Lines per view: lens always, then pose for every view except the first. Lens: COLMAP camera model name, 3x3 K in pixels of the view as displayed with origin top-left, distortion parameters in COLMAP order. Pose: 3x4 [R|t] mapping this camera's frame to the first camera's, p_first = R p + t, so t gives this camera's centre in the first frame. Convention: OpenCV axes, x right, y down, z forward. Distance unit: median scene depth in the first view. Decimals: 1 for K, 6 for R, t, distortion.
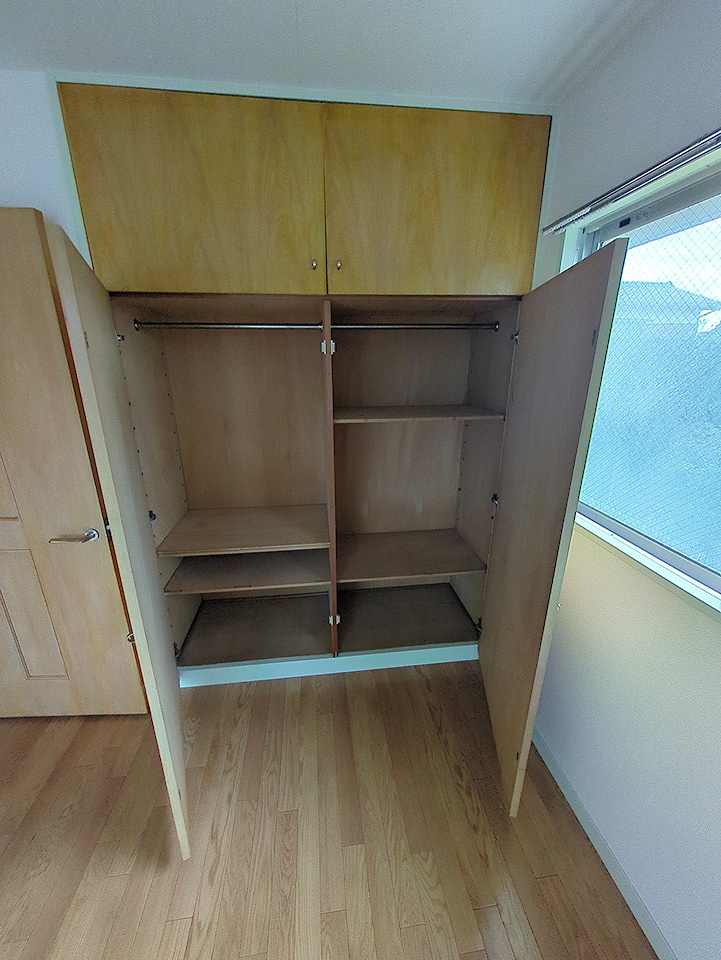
lens RADIAL K [[378.0, 0, 358.1], [0, 378.0, 476.1], [0, 0, 1]] dist [0.001851, 0.001374]
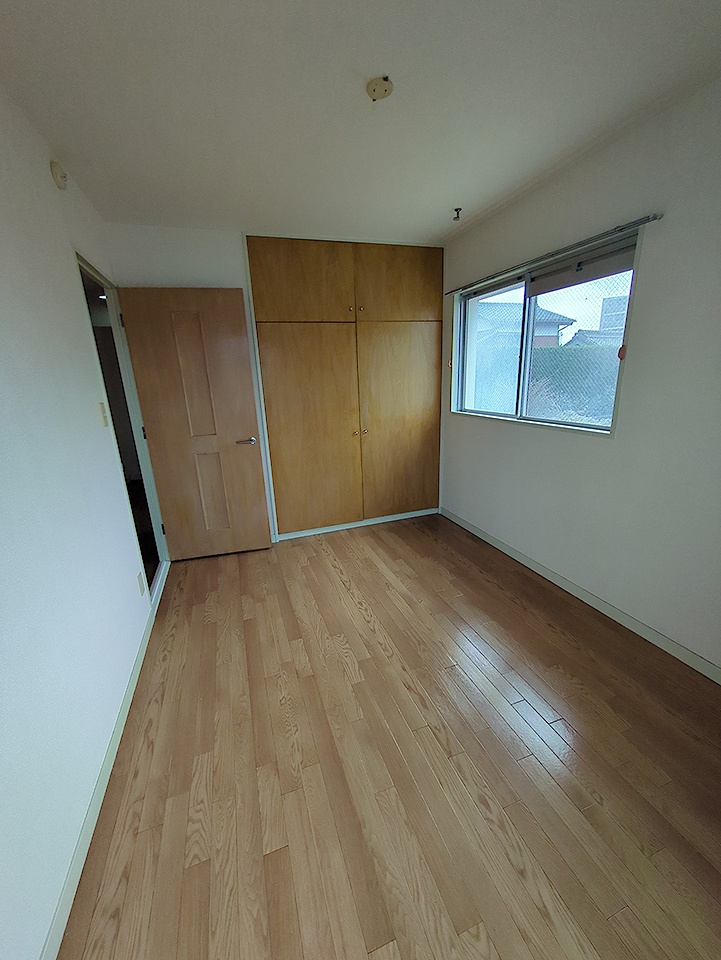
lens RADIAL K [[378.0, 0, 361.9], [0, 378.0, 478.1], [0, 0, 1]] dist [0.001851, 0.001374]
pose [[0.974573, -0.096820, 0.202072, -0.644908], [0.104544, 0.994129, -0.027885, 0.536796], [-0.198186, 0.048301, 0.978974, -1.225524]]
